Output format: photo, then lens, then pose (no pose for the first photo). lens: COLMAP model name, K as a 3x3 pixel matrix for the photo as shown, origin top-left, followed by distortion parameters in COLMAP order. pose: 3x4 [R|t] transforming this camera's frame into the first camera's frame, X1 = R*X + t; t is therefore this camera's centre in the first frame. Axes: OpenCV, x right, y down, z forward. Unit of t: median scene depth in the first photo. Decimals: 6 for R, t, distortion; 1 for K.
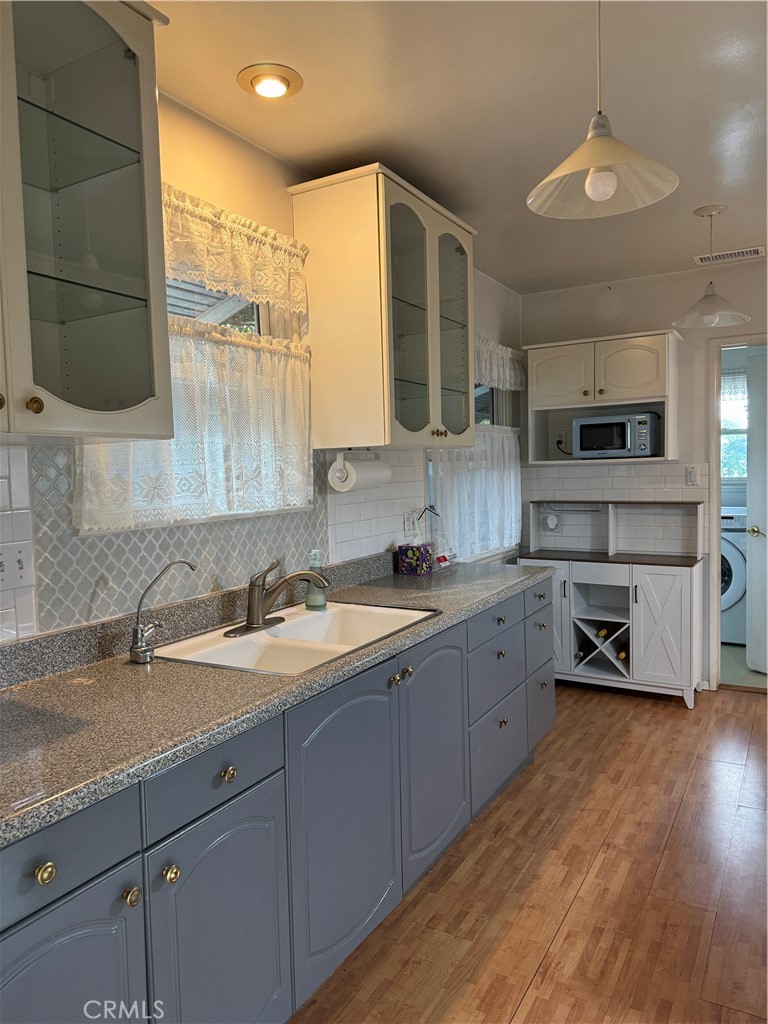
lens RADIAL K [[725.6, 0, 385.9], [0, 725.6, 501.4], [0, 0, 1]] dist [0.052088, -0.053308]
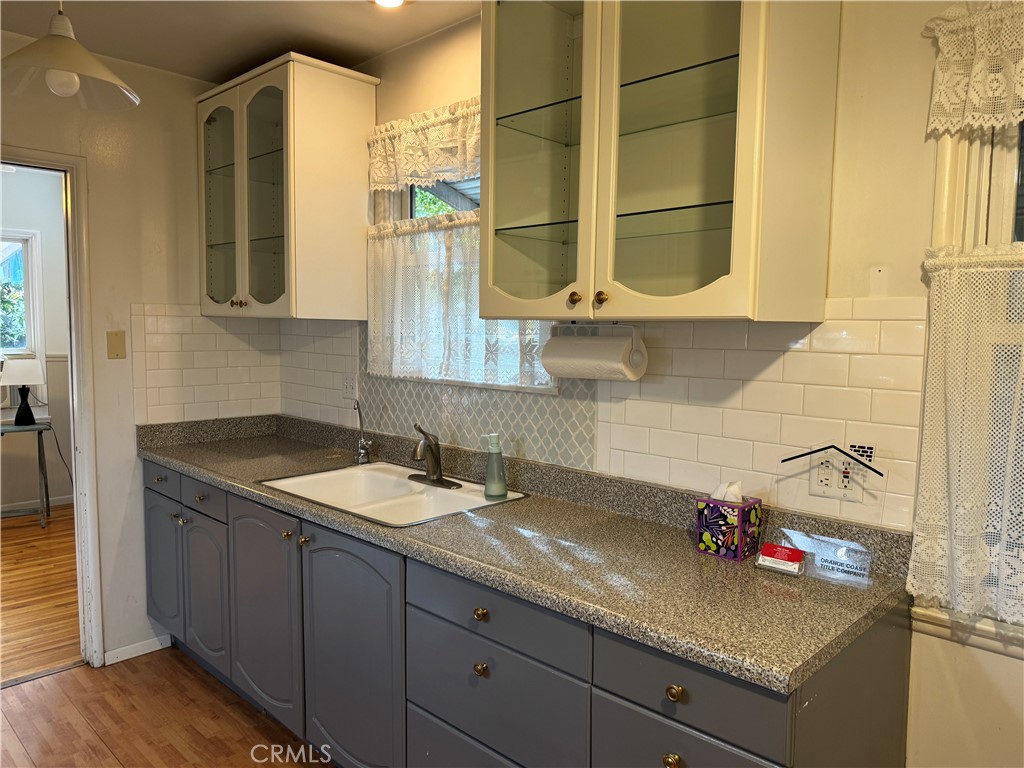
lens RADIAL K [[707.8, 0, 512.0], [0, 707.8, 384.0], [0, 0, 1]] dist [0.151382, -0.336159]
pose [[-0.239146, 0.104273, -0.965368, 0.510153], [-0.054382, 0.991218, 0.120537, -0.070556], [0.969459, 0.081325, -0.231376, 0.827952]]
